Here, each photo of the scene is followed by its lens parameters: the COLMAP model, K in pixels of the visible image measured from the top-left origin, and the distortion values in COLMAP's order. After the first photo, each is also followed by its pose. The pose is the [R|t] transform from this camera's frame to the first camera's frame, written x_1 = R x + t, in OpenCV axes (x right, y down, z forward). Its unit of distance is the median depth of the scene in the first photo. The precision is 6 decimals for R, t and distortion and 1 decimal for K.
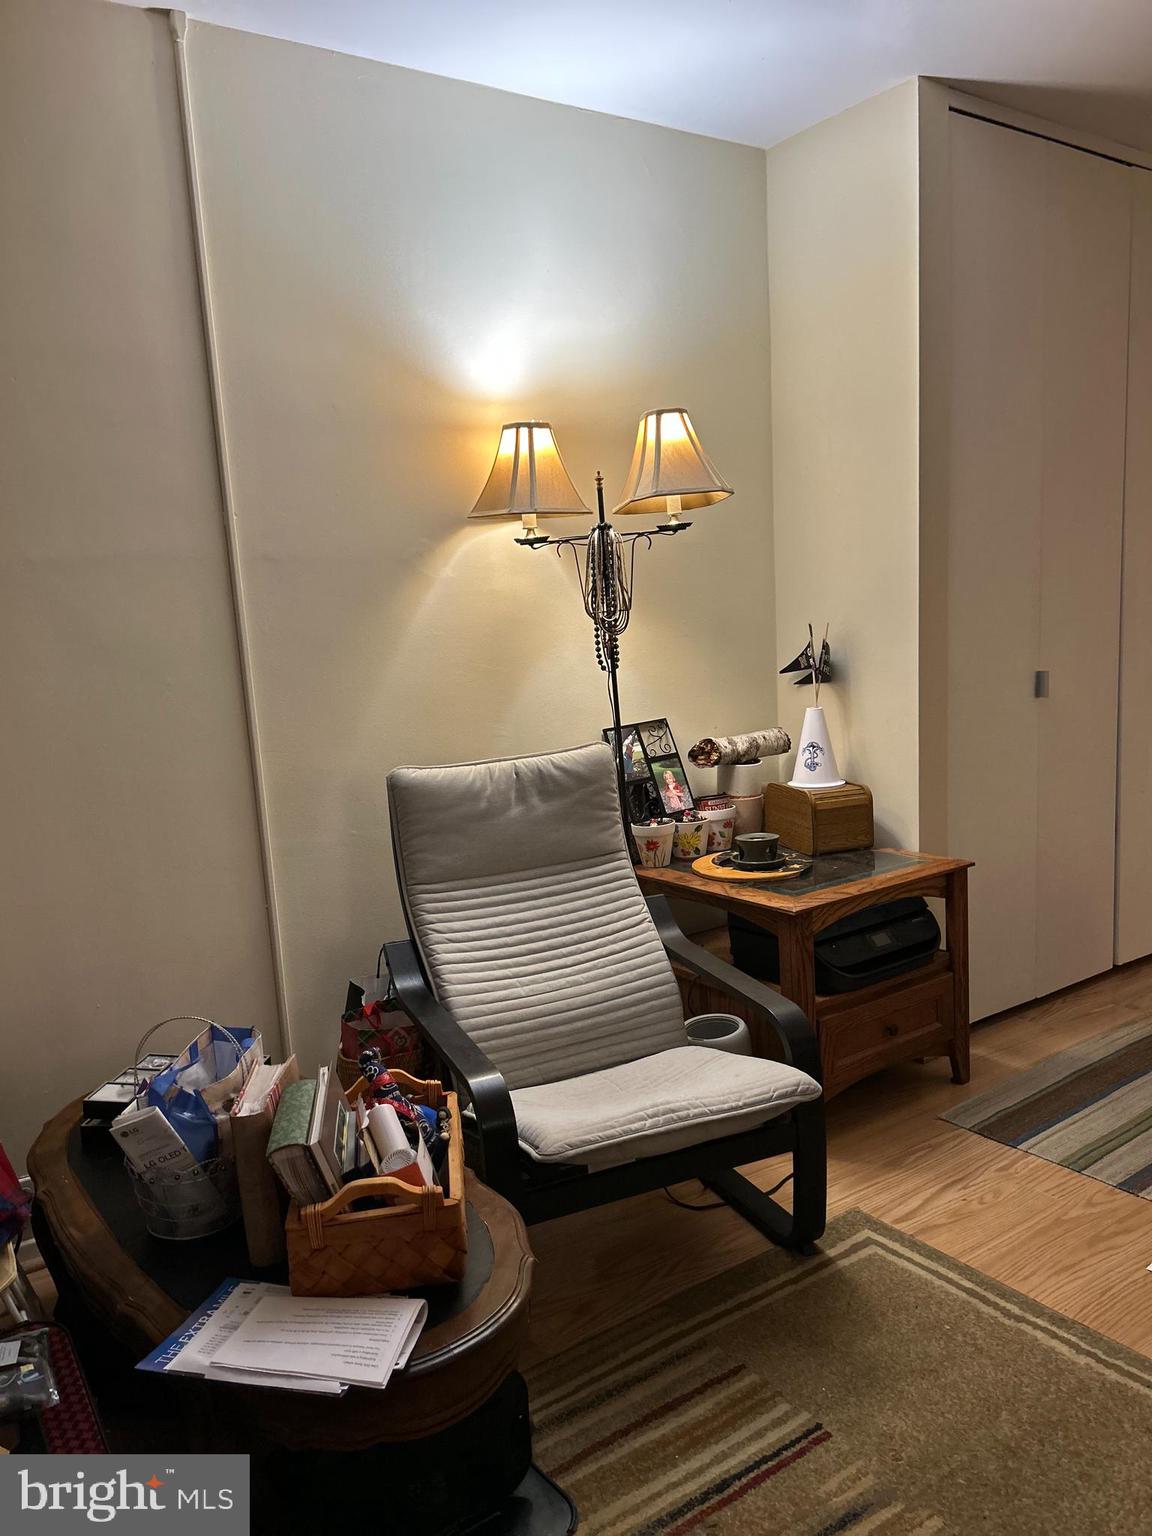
lens RADIAL K [[1135.3, 0, 575.5], [0, 1135.3, 777.9], [0, 0, 1]] dist [0.067706, -0.082191]
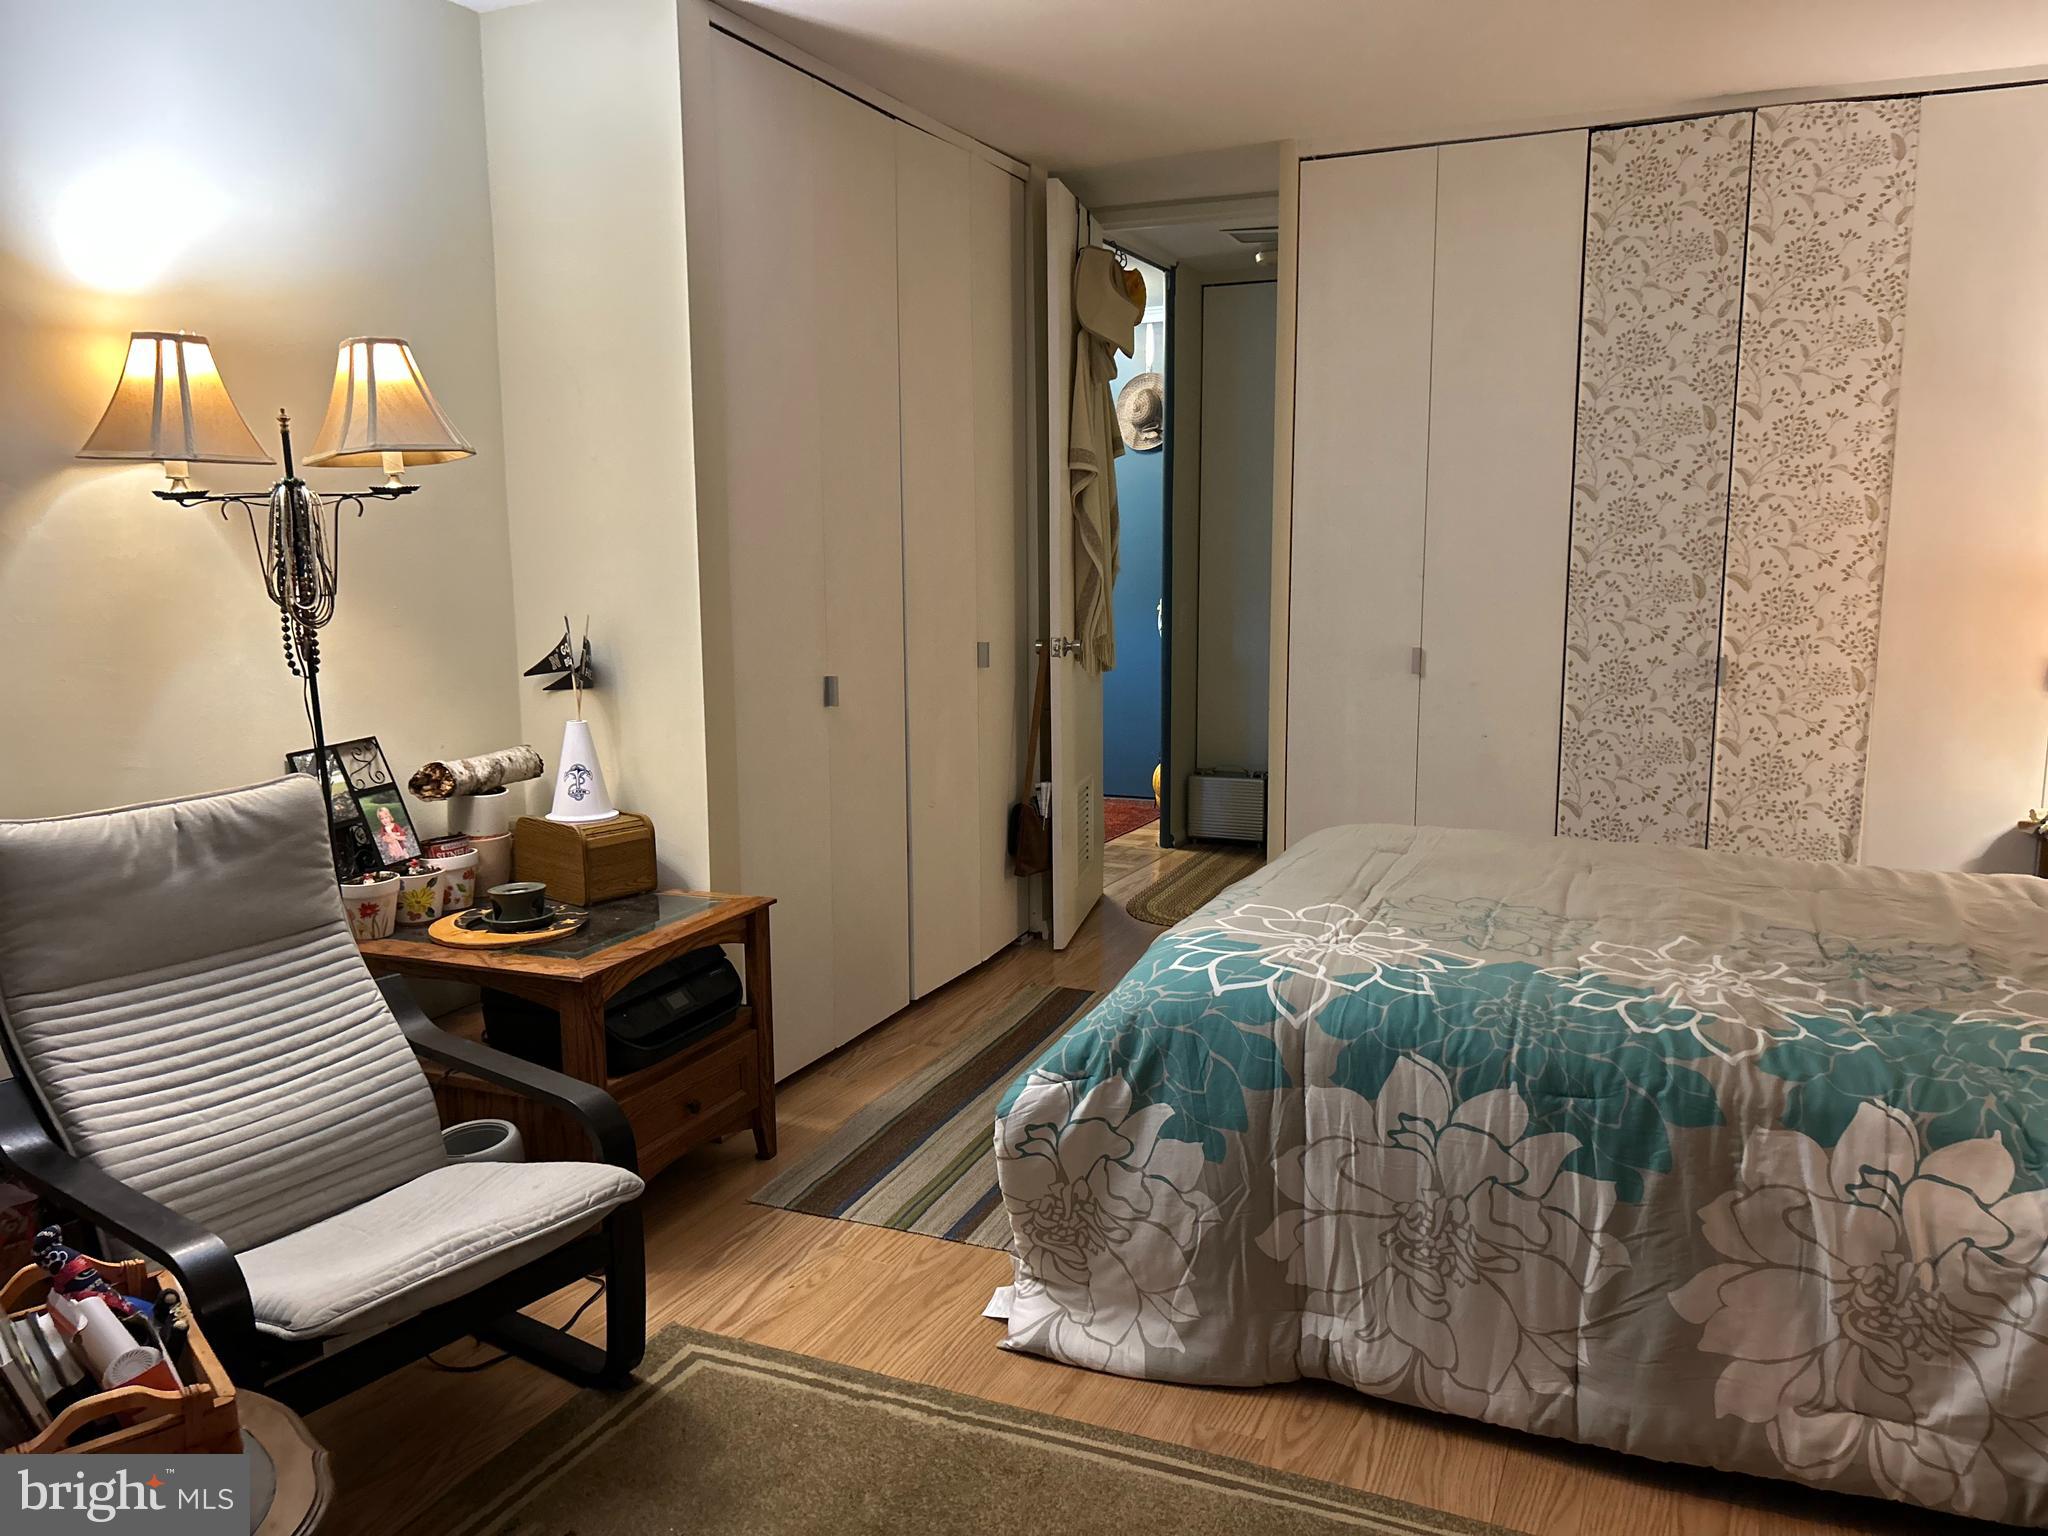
lens RADIAL K [[1513.7, 0, 985.8], [0, 1513.7, 754.9], [0, 0, 1]] dist [0.067706, -0.082191]
pose [[0.866267, -0.026491, 0.498879, -0.090560], [0.038572, 0.999159, -0.013920, -0.013975], [-0.498091, 0.031301, 0.866560, -0.083551]]
